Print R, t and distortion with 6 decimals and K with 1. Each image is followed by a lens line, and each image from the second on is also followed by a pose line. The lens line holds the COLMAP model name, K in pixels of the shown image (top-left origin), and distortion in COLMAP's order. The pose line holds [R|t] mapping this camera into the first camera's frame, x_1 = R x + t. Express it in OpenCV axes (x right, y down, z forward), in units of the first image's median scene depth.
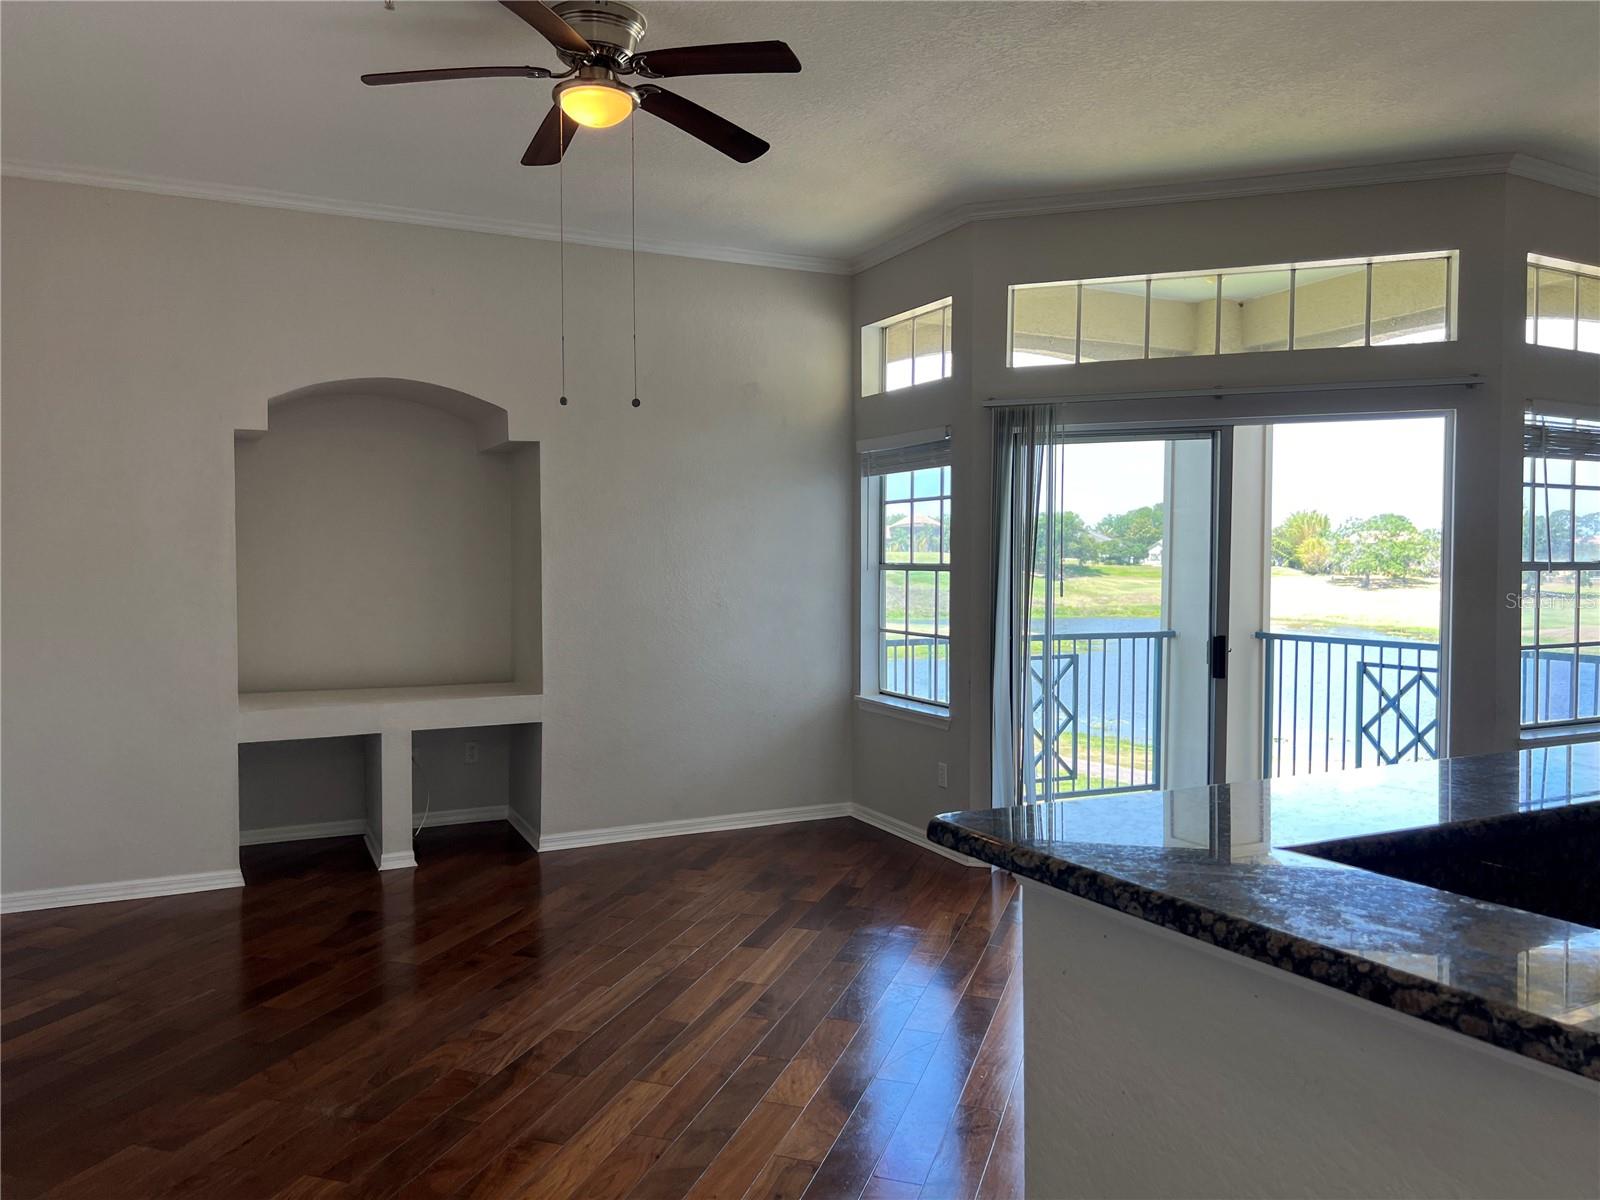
lens RADIAL K [[1198.2, 0, 800.0], [0, 1198.2, 600.0], [0, 0, 1]] dist [0.027755, 0.000474]
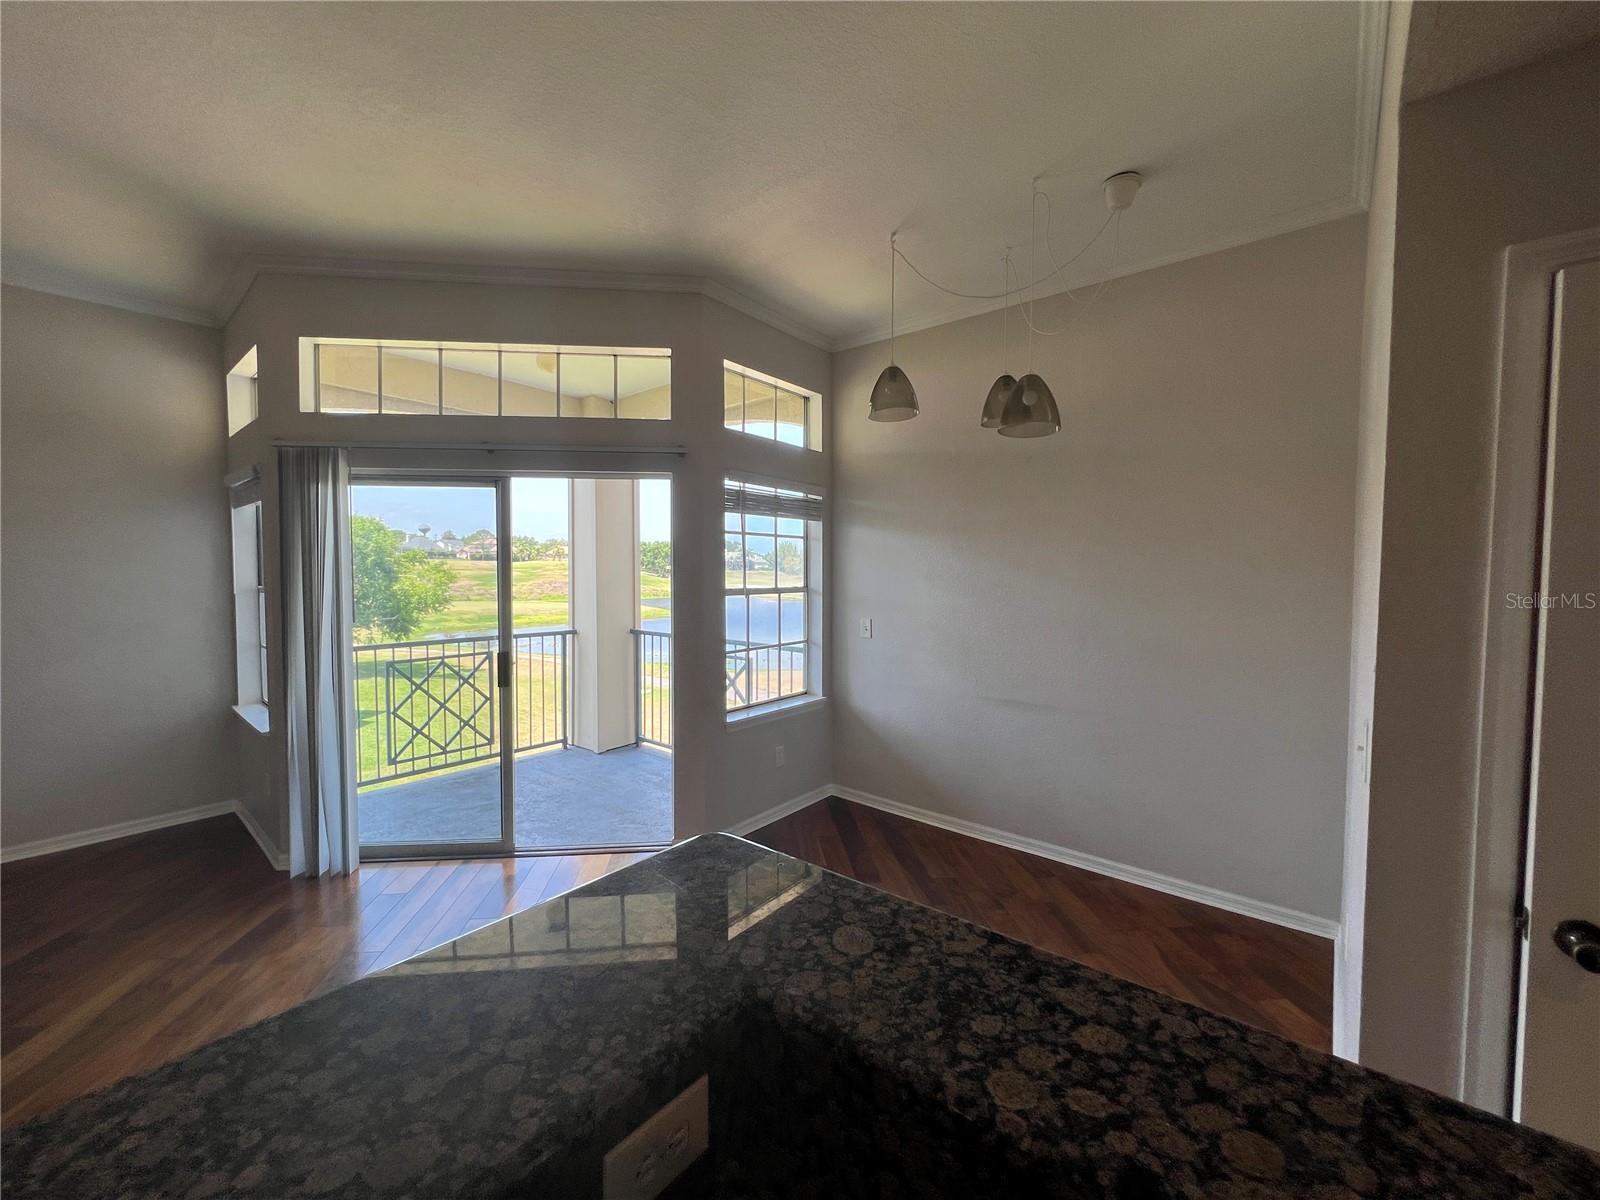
lens RADIAL K [[638.1, 0, 800.0], [0, 638.1, 600.0], [0, 0, 1]] dist [0.000297, 0.000147]
pose [[0.912665, -0.016102, 0.408391, 0.347742], [0.009118, 0.999777, 0.019043, -0.030404], [-0.408607, -0.013656, 0.912608, 0.288732]]
